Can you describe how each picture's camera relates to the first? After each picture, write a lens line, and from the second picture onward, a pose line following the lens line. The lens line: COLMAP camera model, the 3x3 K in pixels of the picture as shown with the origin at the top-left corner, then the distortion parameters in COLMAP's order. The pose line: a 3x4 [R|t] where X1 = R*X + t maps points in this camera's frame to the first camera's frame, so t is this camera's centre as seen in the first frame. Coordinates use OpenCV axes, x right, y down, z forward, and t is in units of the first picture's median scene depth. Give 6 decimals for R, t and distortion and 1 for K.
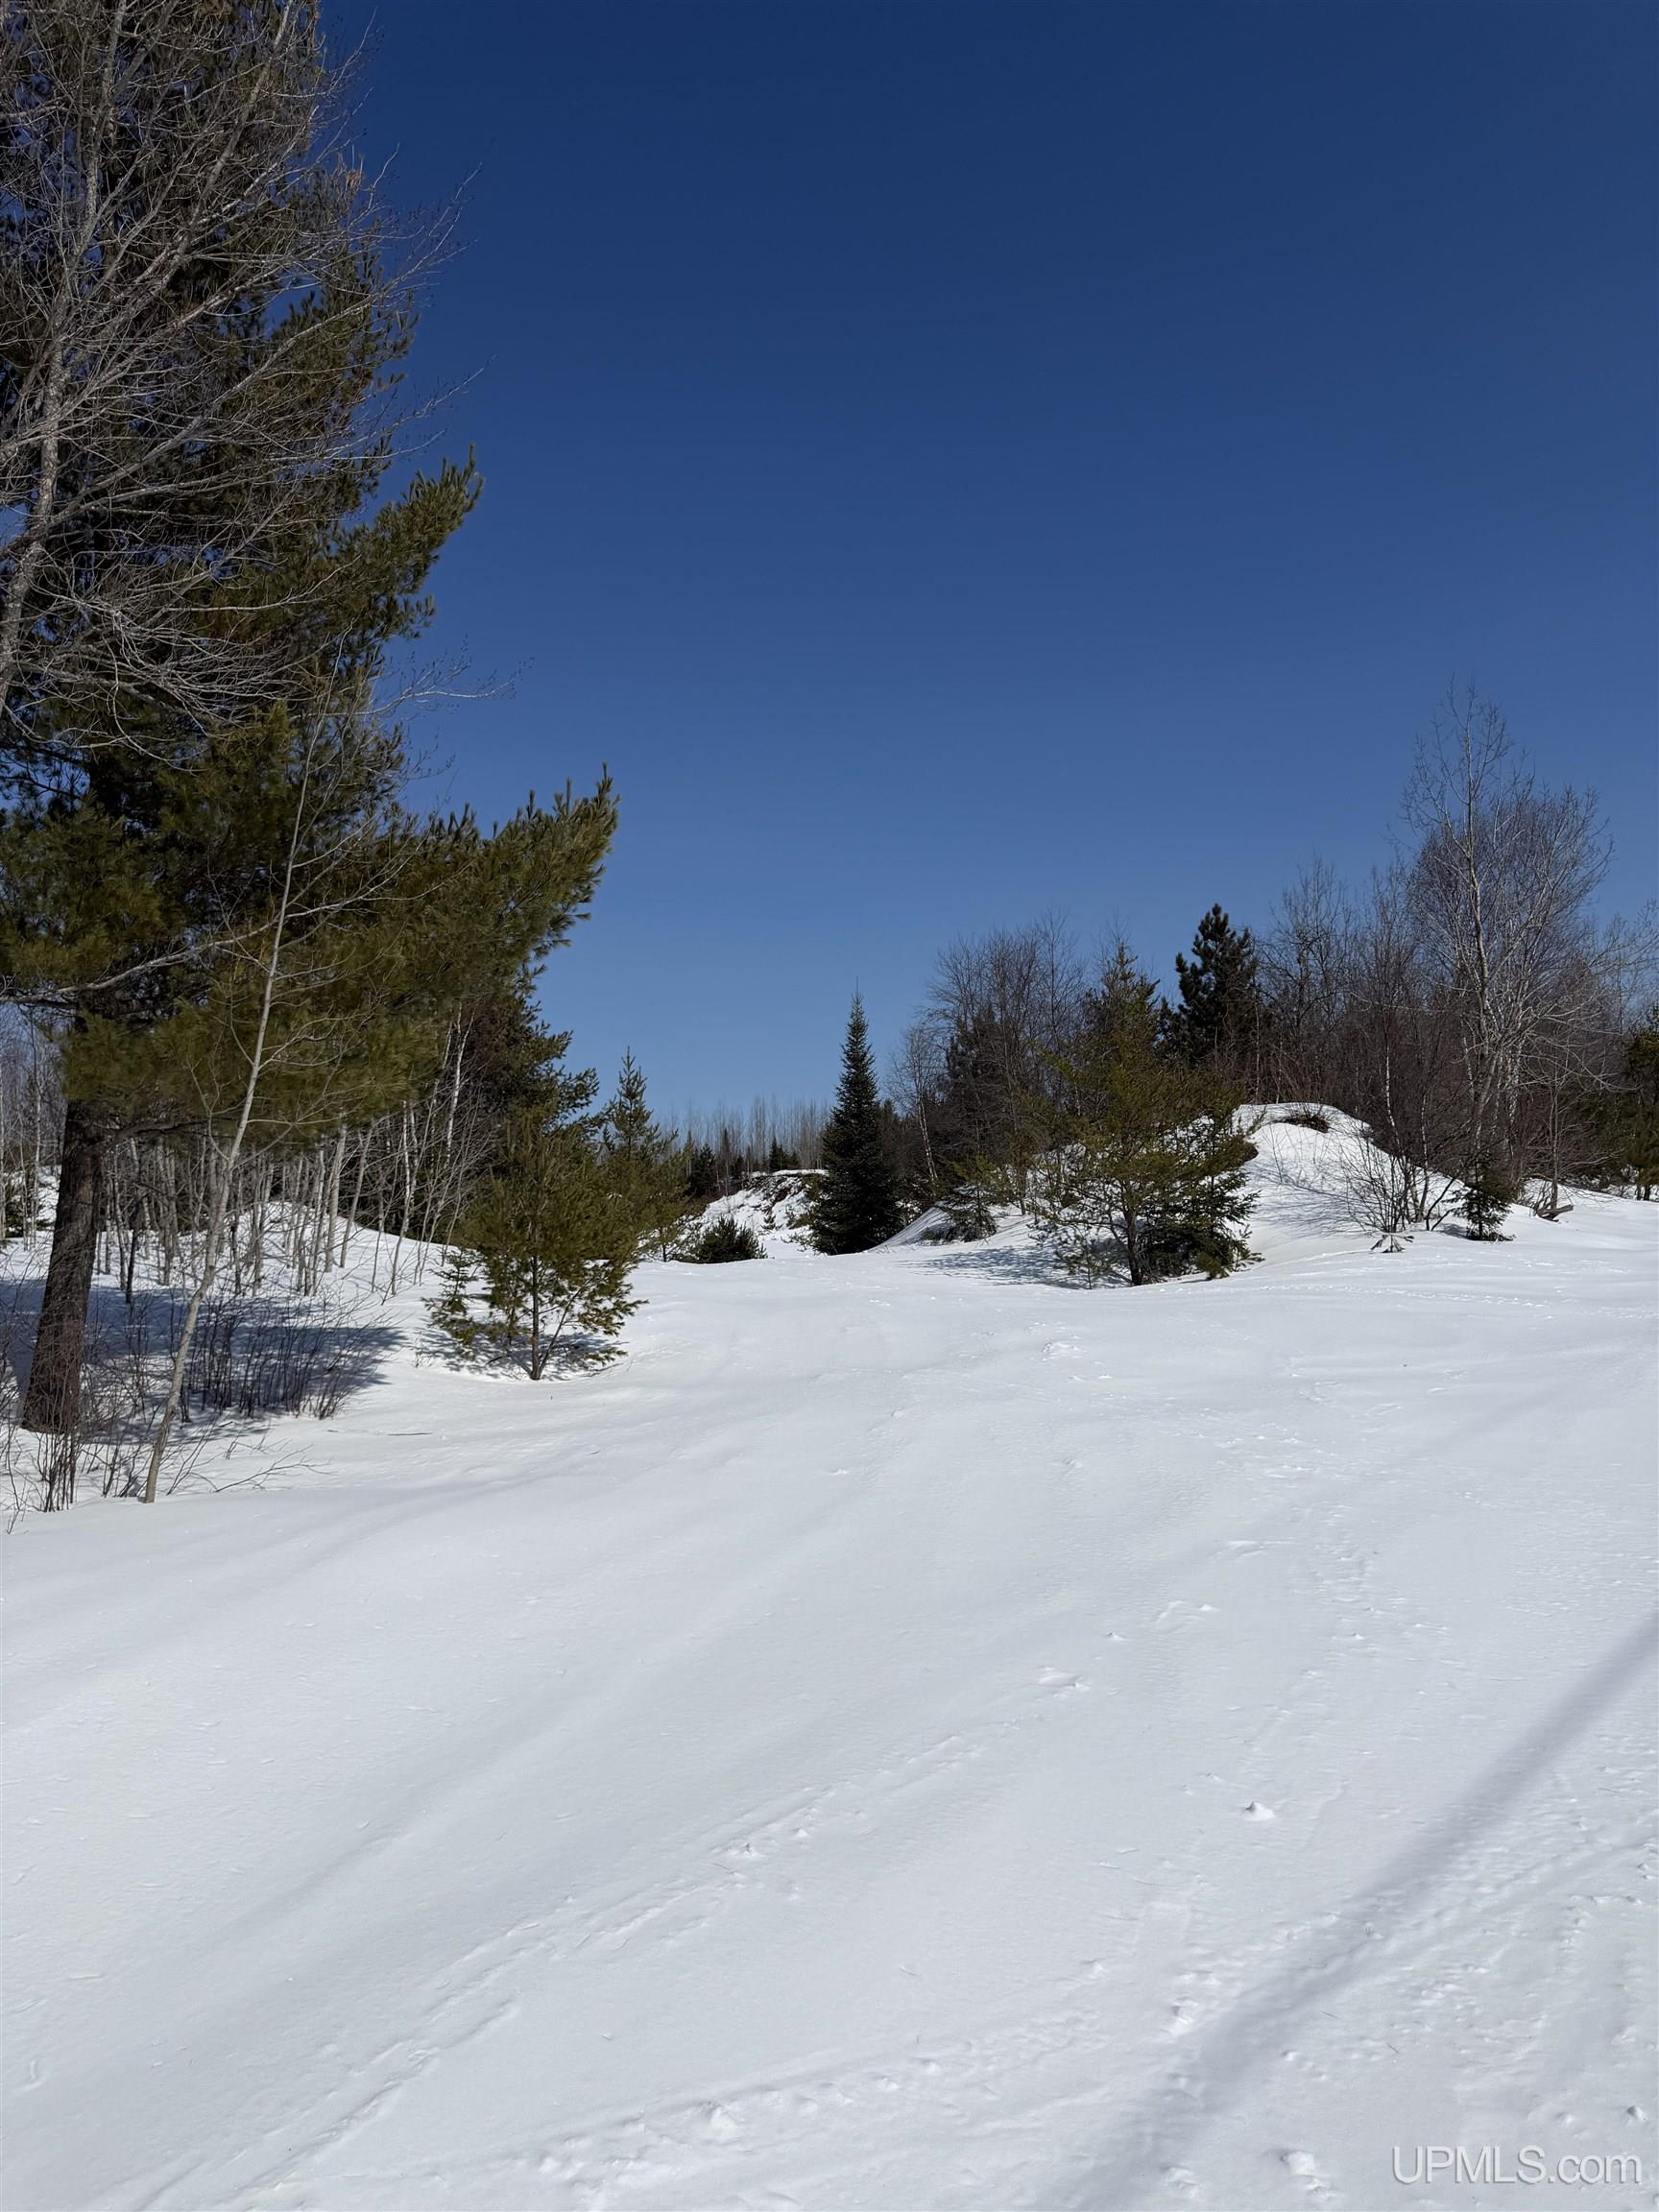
lens RADIAL K [[1529.5, 0, 831.7], [0, 1529.5, 1111.3], [0, 0, 1]] dist [0.113563, -0.113659]
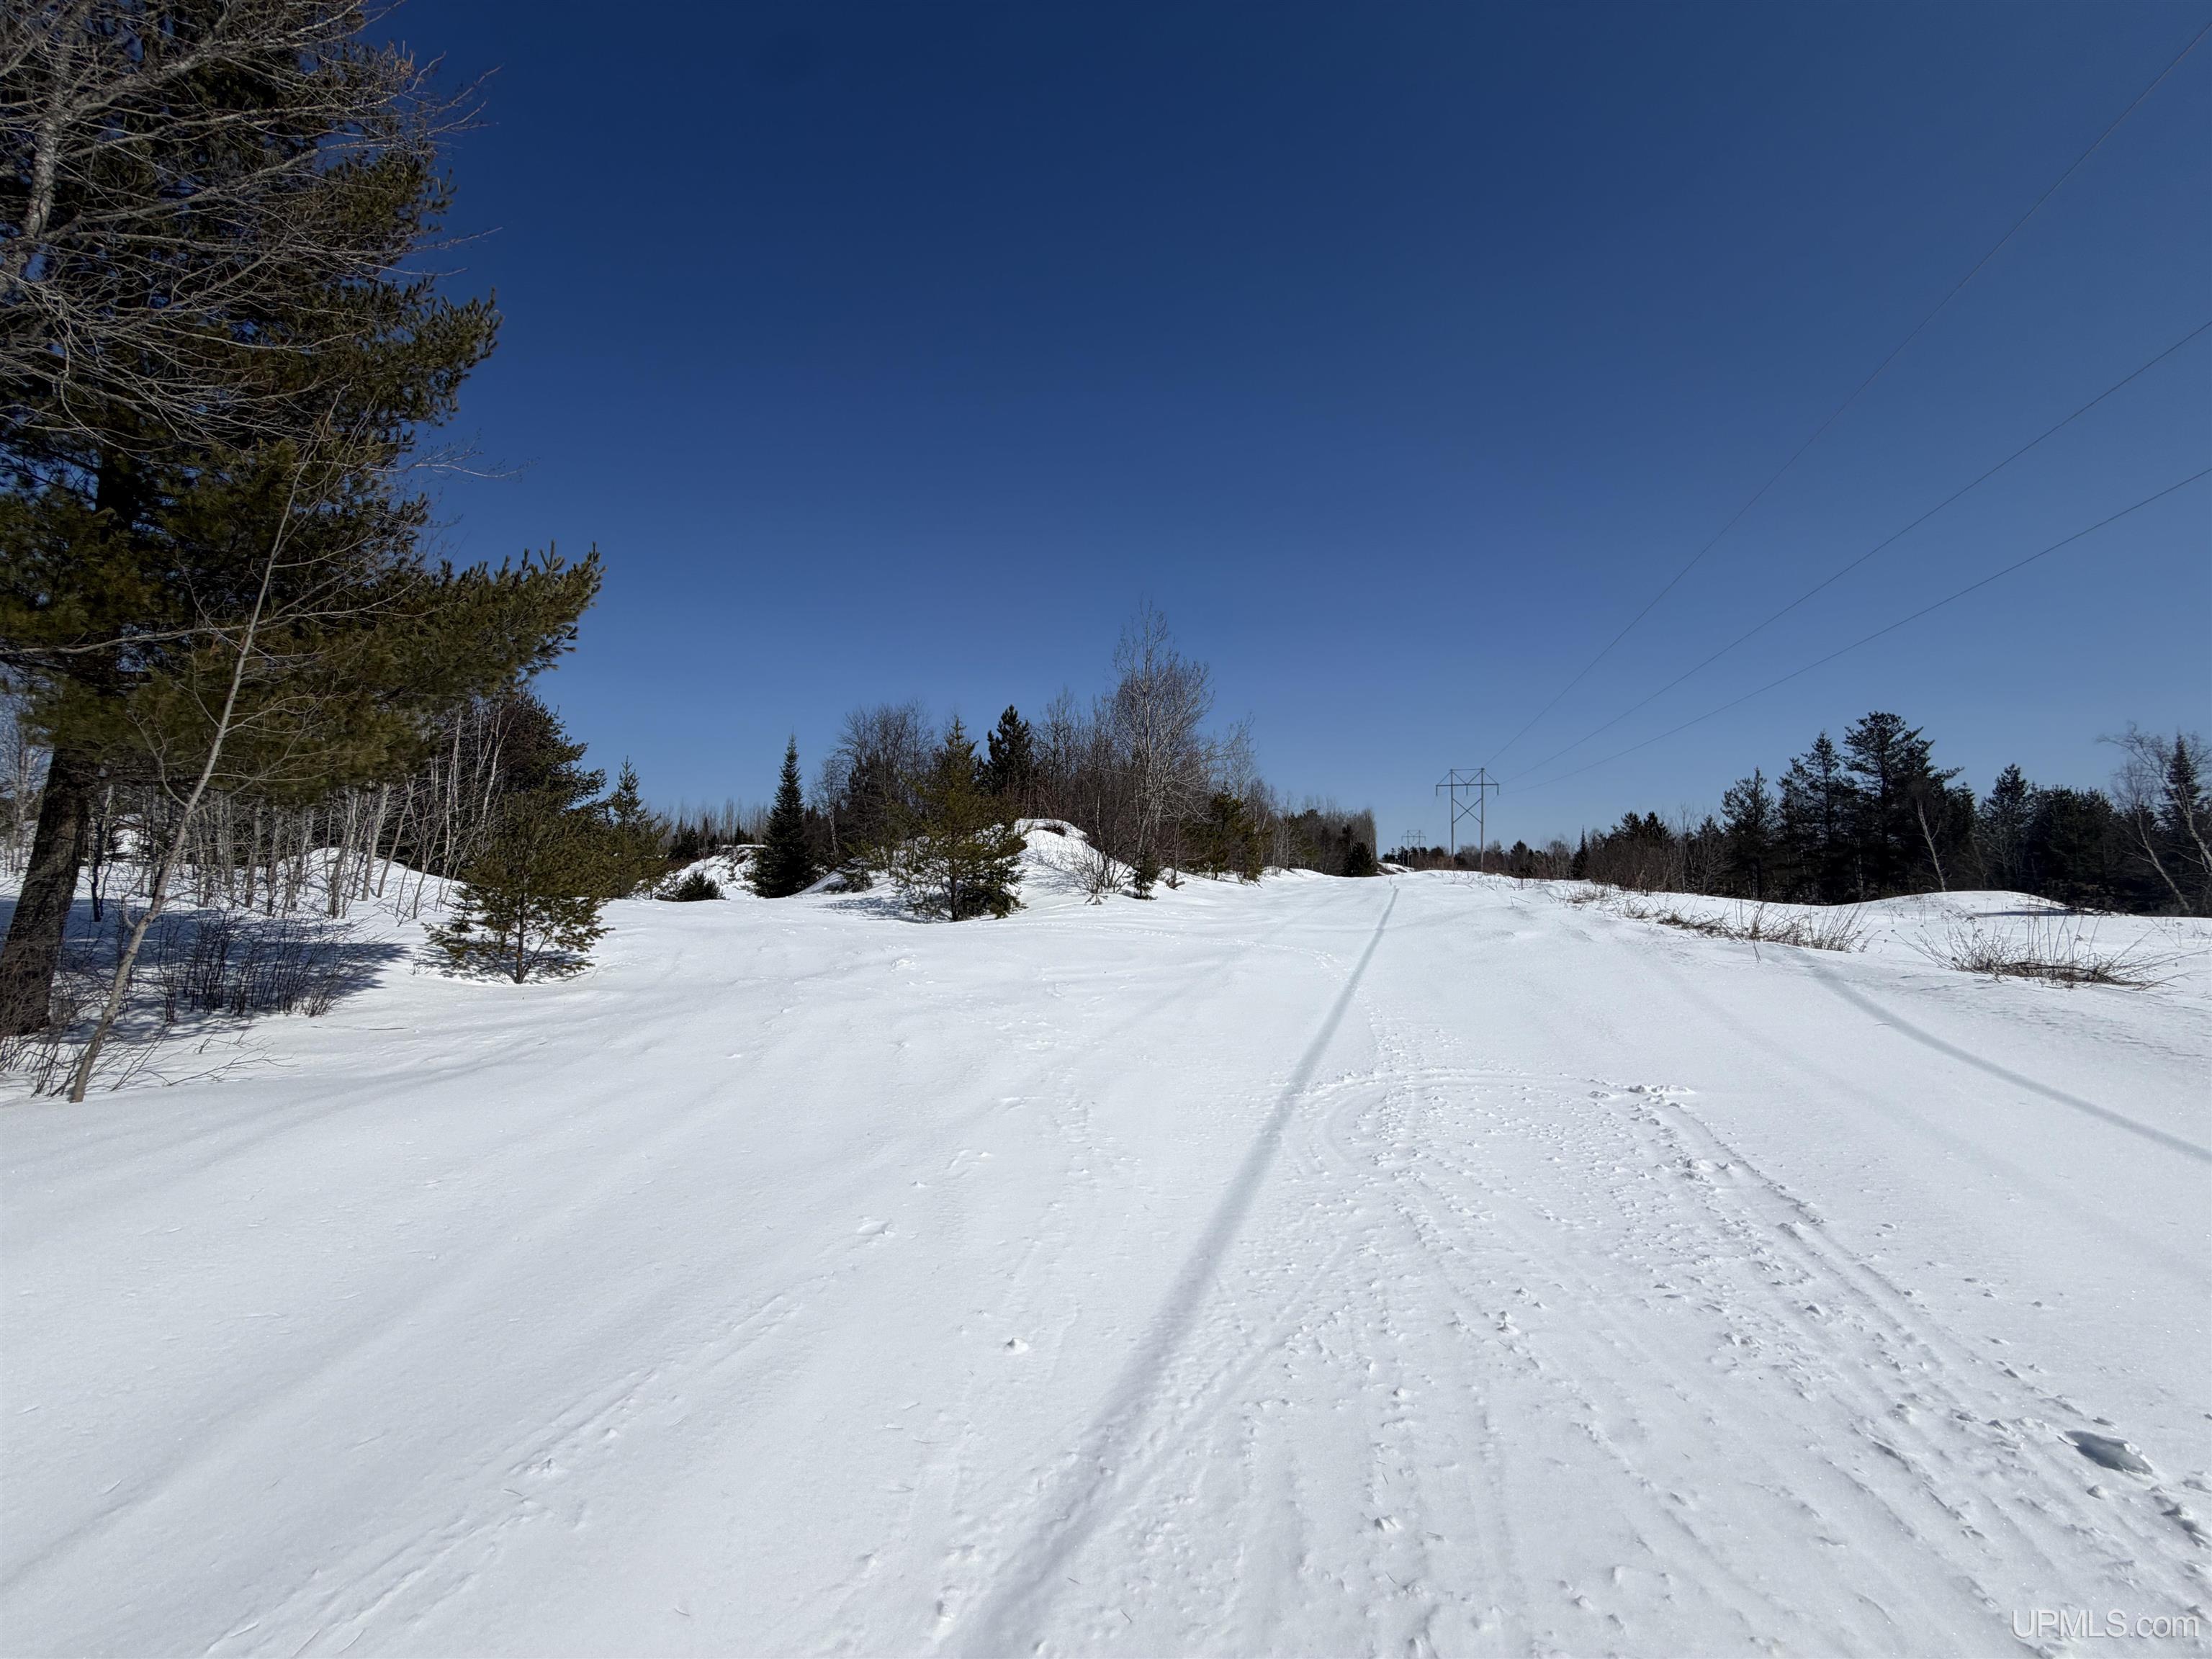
lens RADIAL K [[869.0, 0, 1099.6], [0, 869.0, 829.7], [0, 0, 1]] dist [-0.001373, -0.000178]
pose [[0.936333, 0.054058, 0.346926, 0.023621], [-0.057864, 0.998324, 0.000612, 0.007068], [-0.346311, -0.020648, 0.937892, 0.113817]]
